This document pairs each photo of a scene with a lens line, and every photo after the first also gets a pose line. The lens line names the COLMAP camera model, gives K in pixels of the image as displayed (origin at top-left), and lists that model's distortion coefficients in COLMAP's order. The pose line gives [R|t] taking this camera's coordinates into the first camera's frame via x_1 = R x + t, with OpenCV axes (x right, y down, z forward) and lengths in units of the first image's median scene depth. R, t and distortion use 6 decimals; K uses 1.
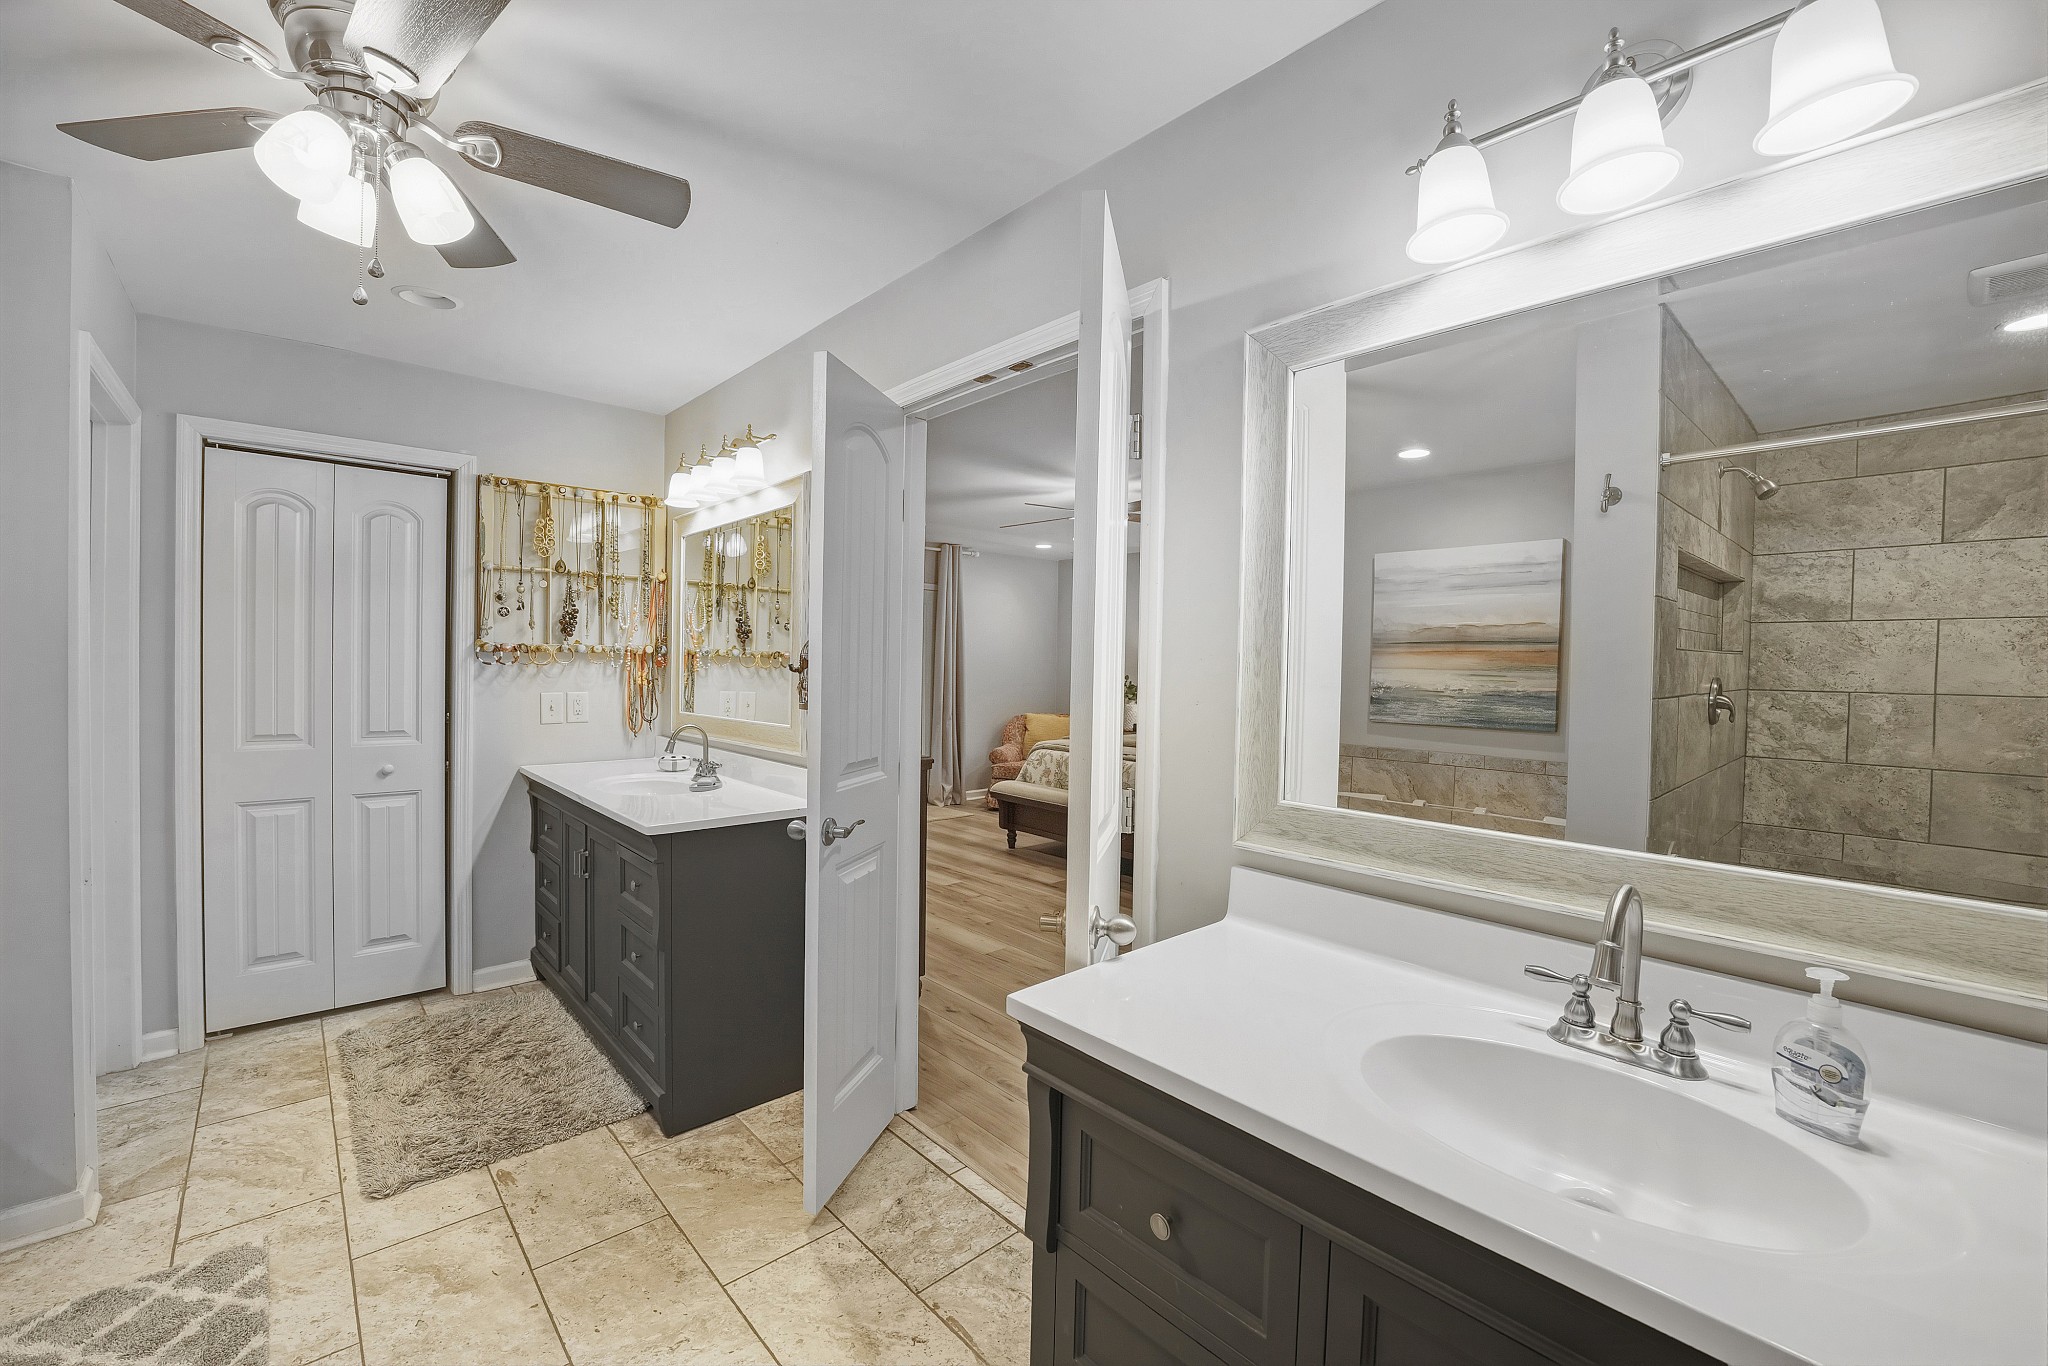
lens RADIAL K [[833.2, 0, 1021.4], [0, 833.2, 681.1], [0, 0, 1]] dist [-0.033020, 0.005793]
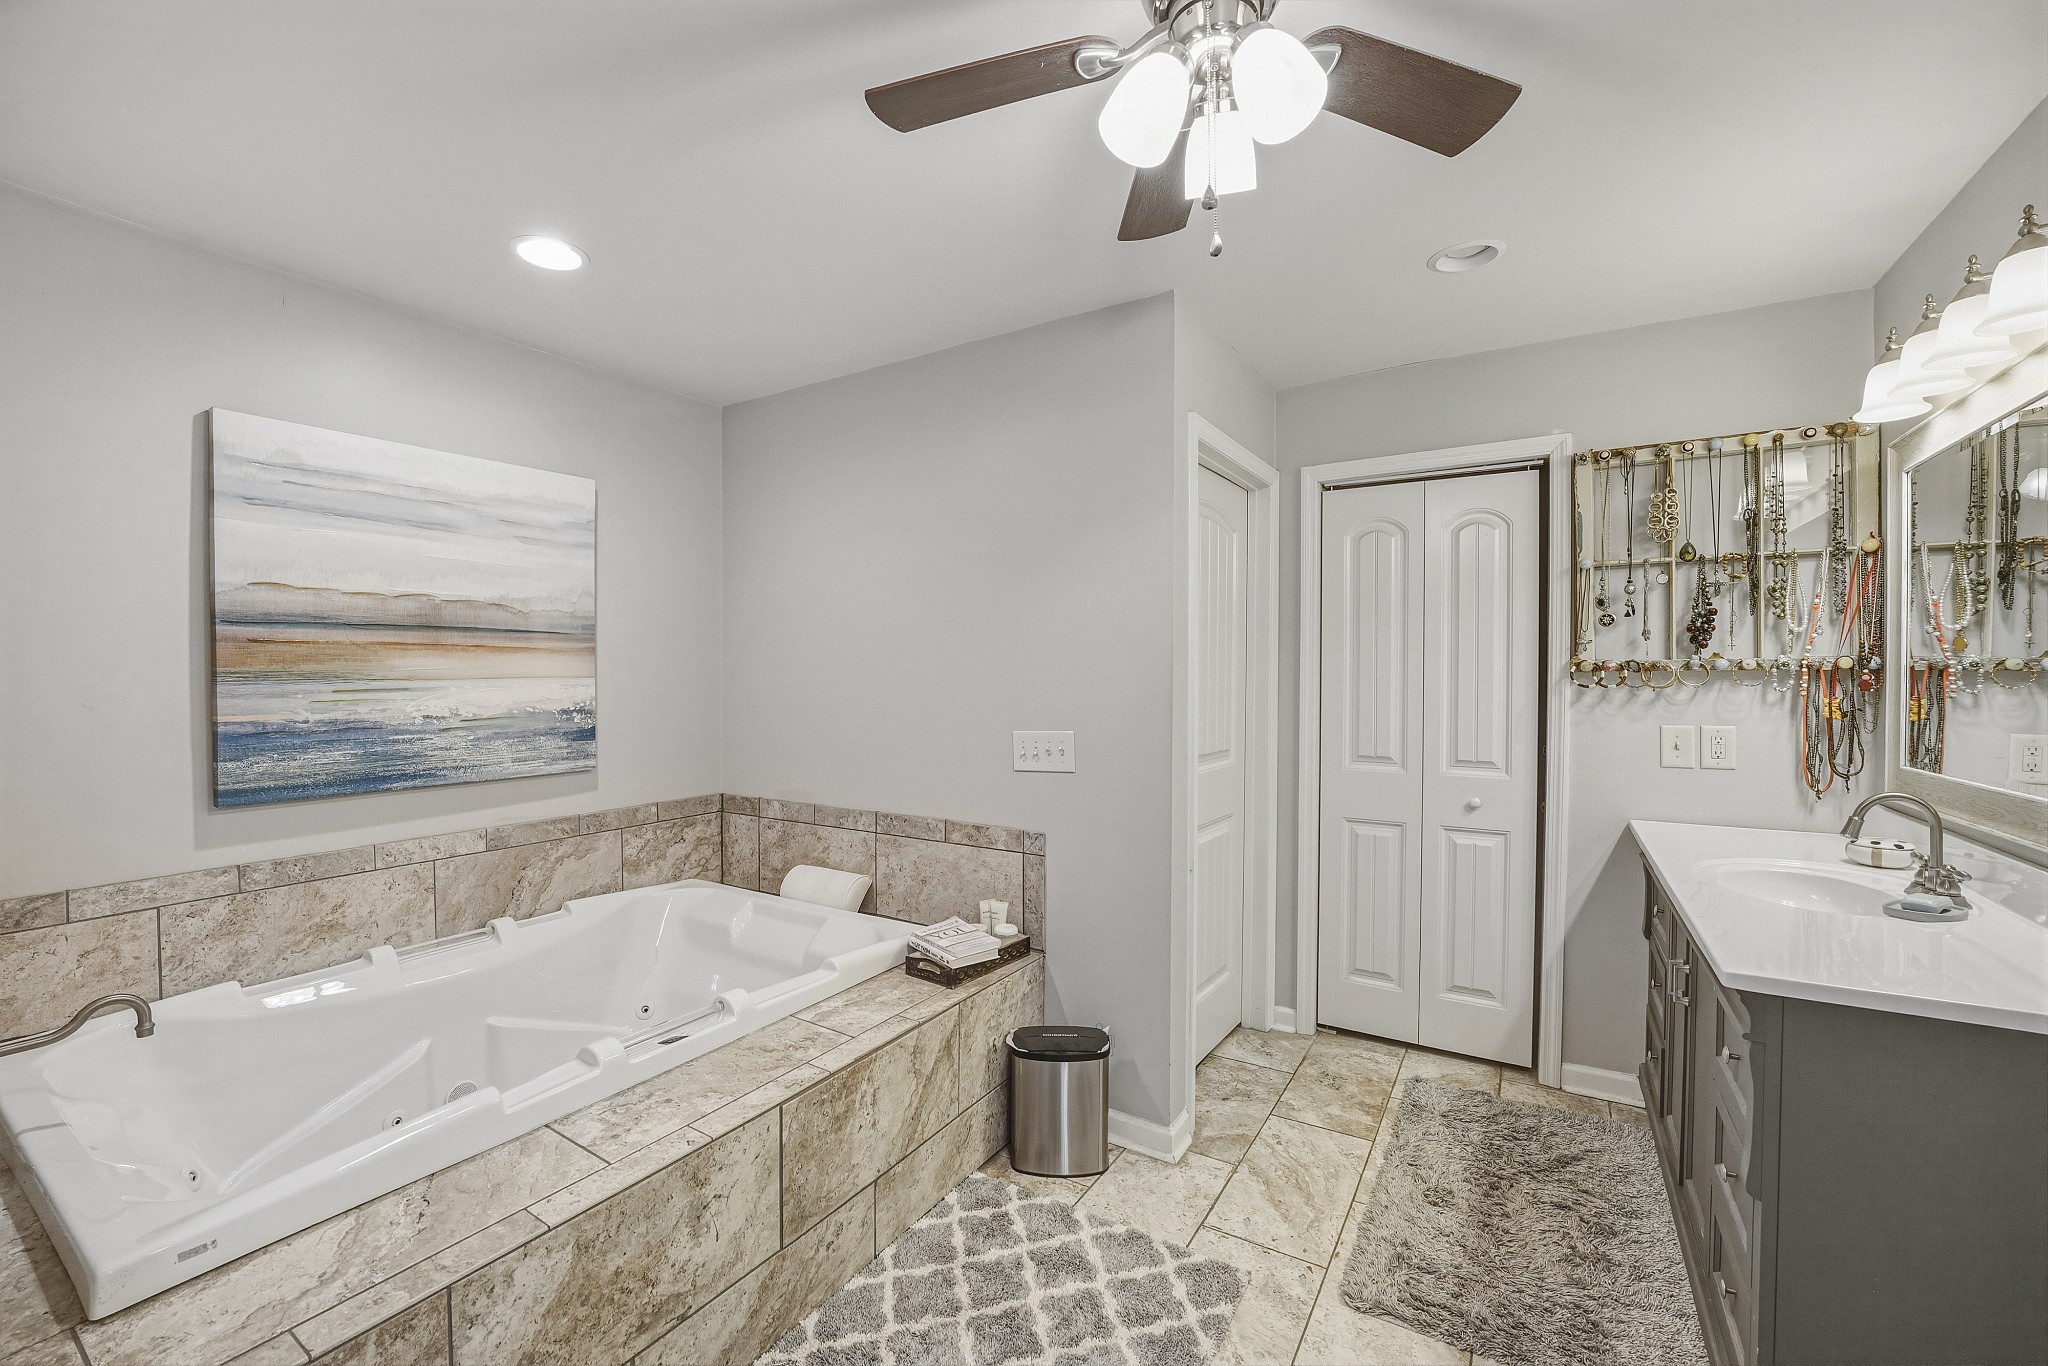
lens RADIAL K [[833.2, 0, 1021.4], [0, 833.2, 681.1], [0, 0, 1]] dist [-0.033020, 0.005793]
pose [[0.269553, -0.009333, -0.962940, -0.026778], [-0.015513, 0.999781, -0.014033, -0.006575], [0.962861, 0.018720, 0.269349, 0.255398]]
